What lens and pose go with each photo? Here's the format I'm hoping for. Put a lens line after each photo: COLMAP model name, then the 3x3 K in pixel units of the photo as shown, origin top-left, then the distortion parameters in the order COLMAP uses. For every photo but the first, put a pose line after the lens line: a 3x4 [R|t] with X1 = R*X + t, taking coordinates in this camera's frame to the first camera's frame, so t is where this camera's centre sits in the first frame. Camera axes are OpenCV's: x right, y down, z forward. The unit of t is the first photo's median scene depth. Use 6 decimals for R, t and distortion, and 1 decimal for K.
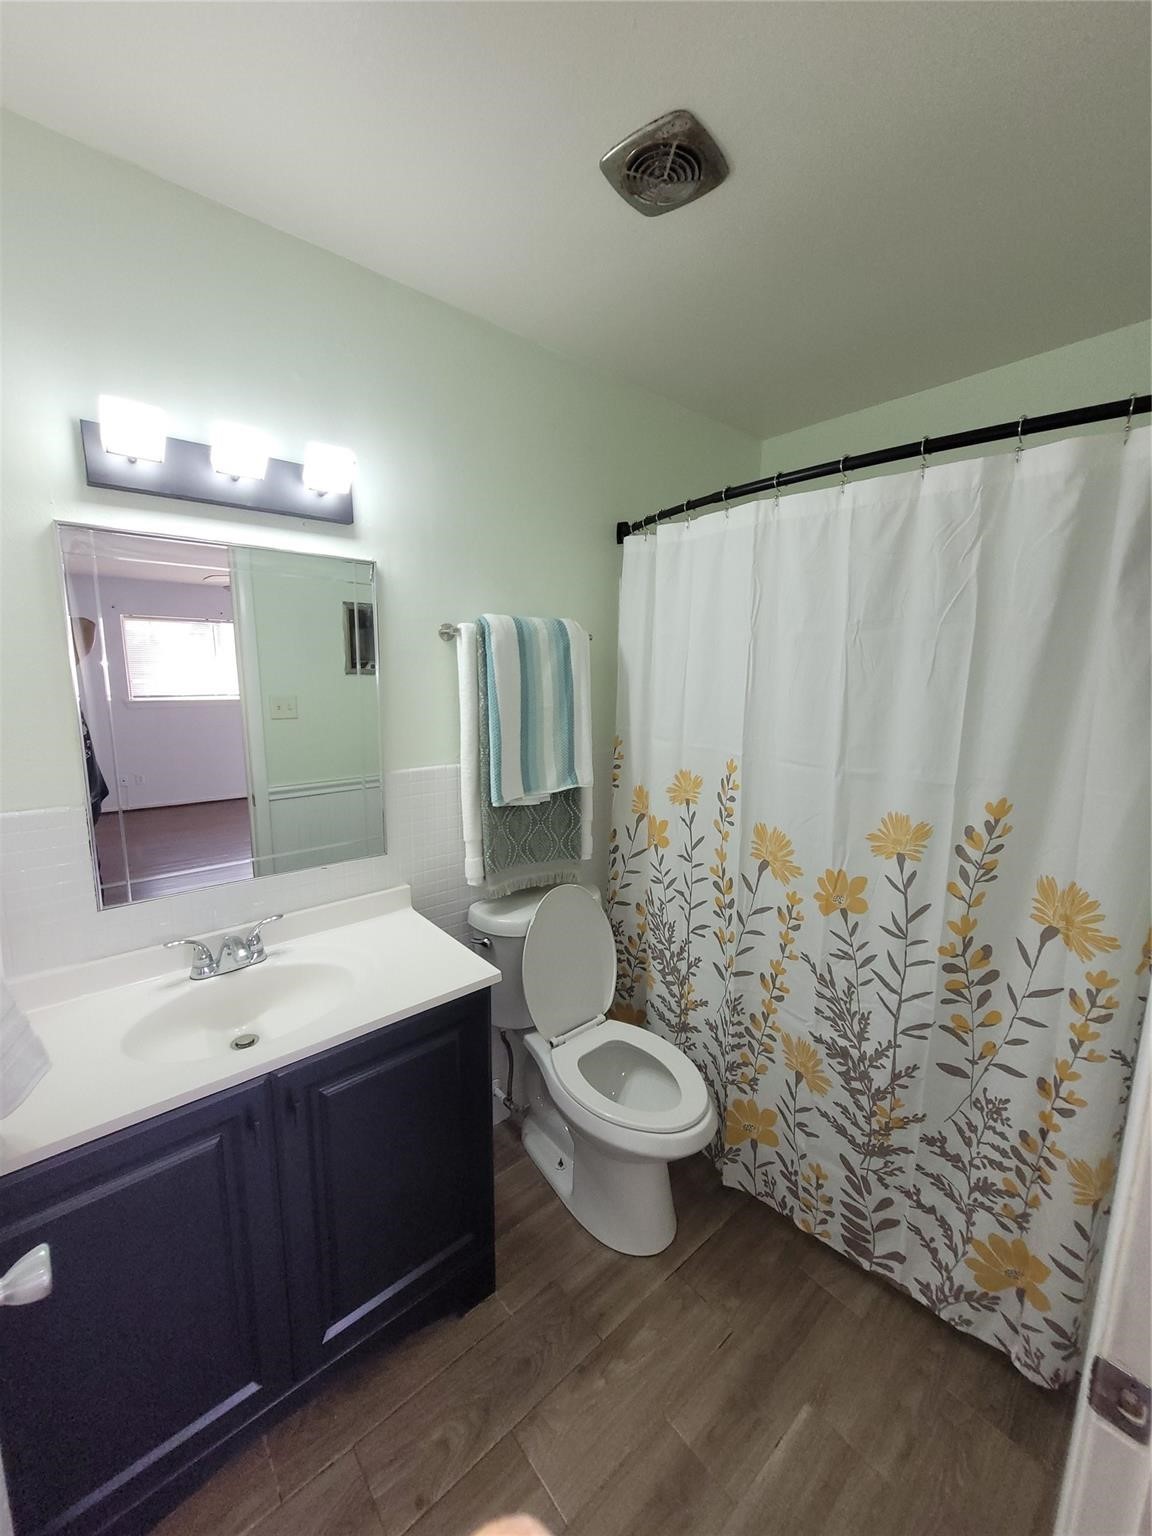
lens RADIAL K [[596.5, 0, 566.0], [0, 596.5, 763.9], [0, 0, 1]] dist [0.006982, -0.001762]
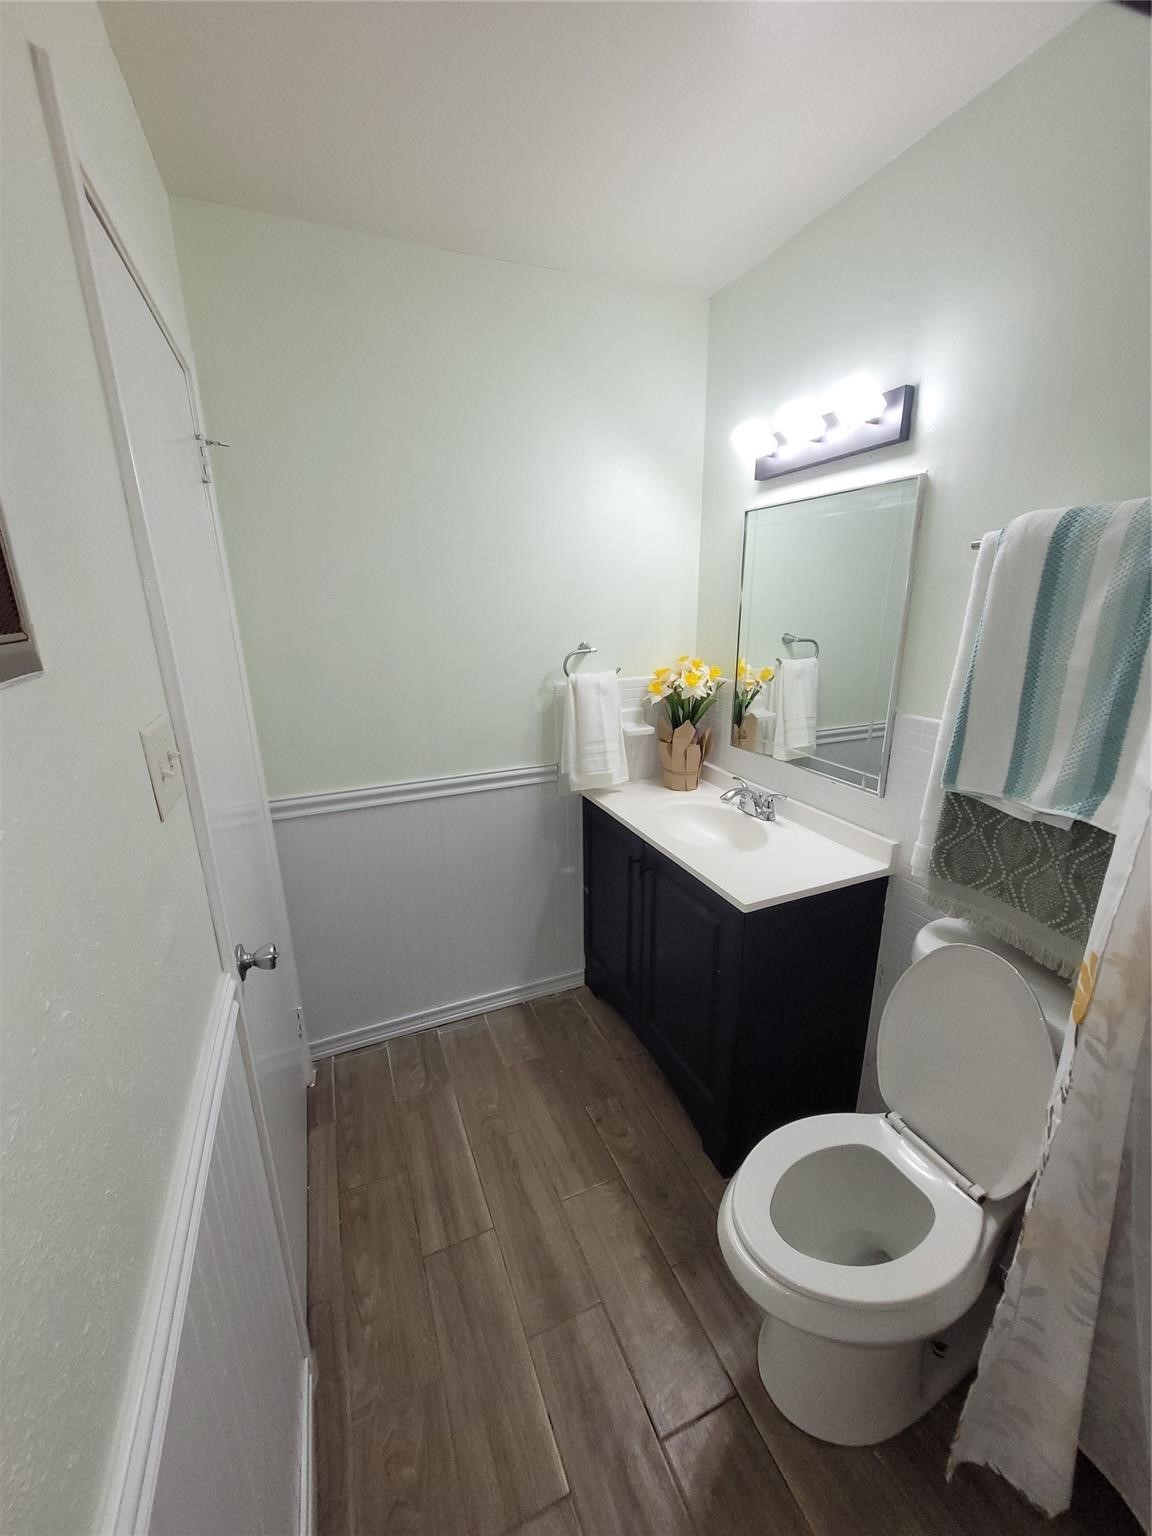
lens RADIAL K [[596.5, 0, 574.8], [0, 596.5, 762.2], [0, 0, 1]] dist [0.006982, -0.001762]
pose [[-0.285499, 0.253937, -0.924125, 0.800150], [-0.143858, 0.941978, 0.303286, -0.137134], [0.947521, 0.219531, -0.232403, 0.851191]]
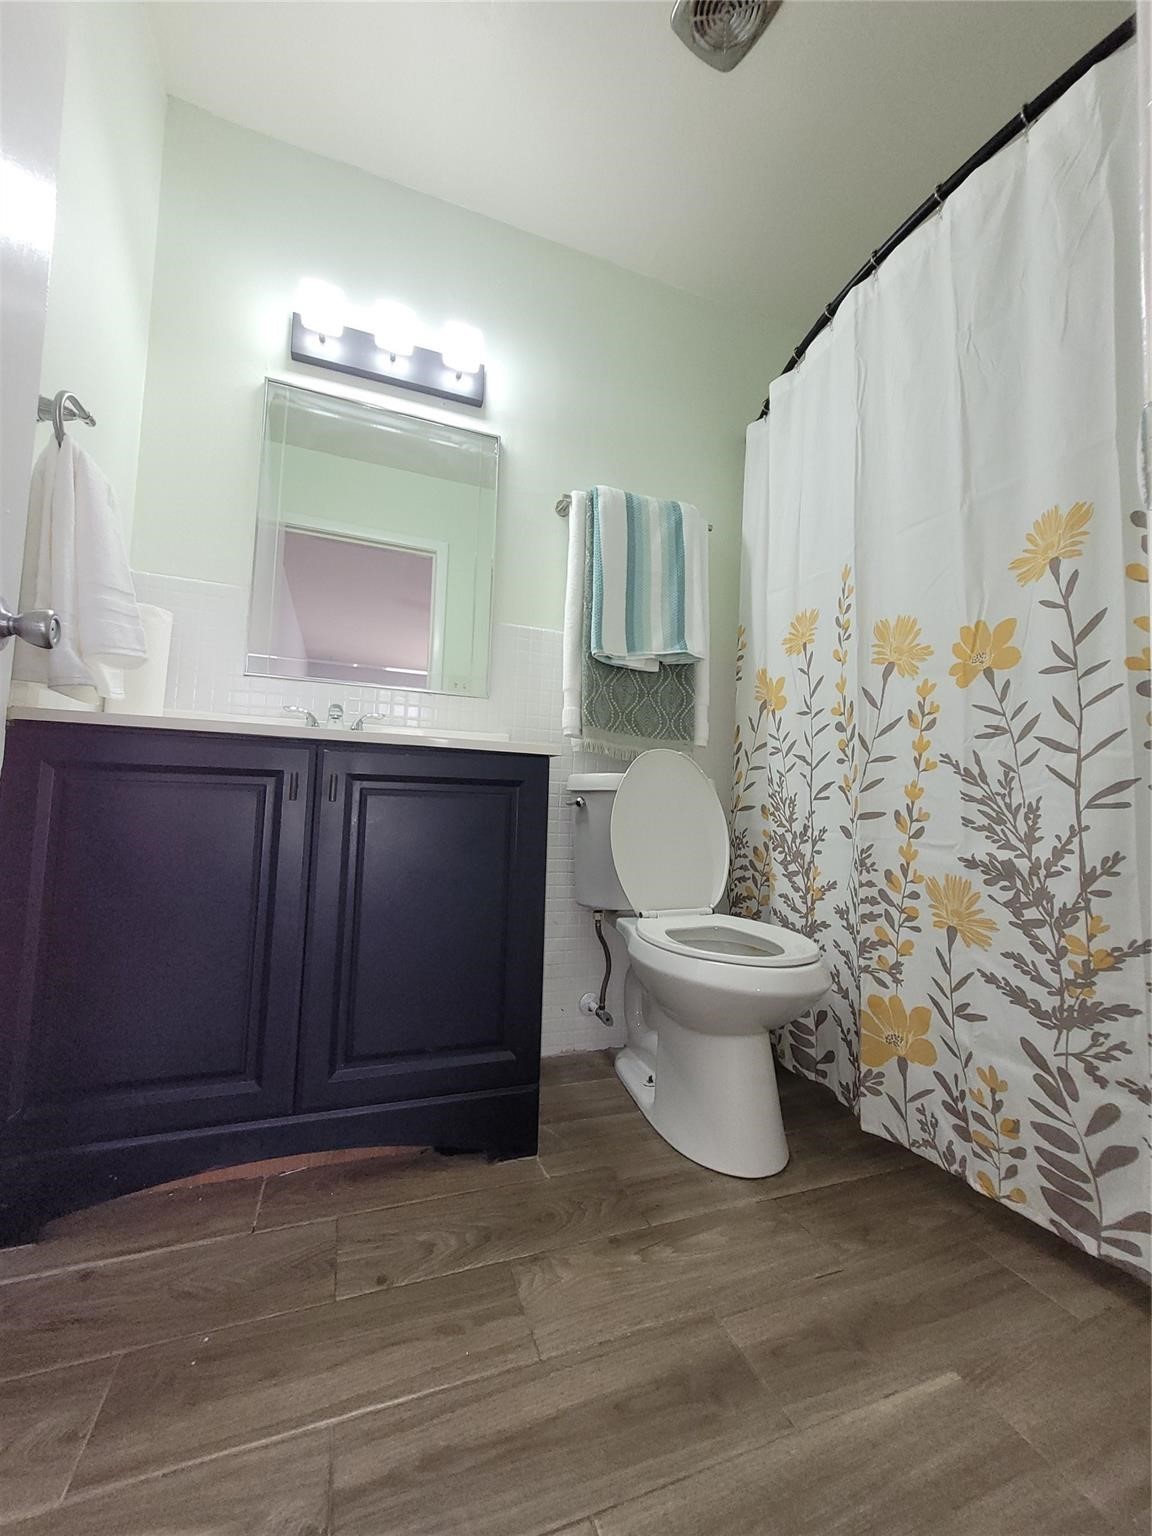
lens RADIAL K [[596.5, 0, 569.5], [0, 596.5, 763.7], [0, 0, 1]] dist [0.006982, -0.001762]
pose [[0.941673, 0.000477, -0.336530, 0.206662], [-0.078388, 0.972803, -0.217968, 0.545085], [0.327273, 0.231634, 0.916099, 0.138037]]
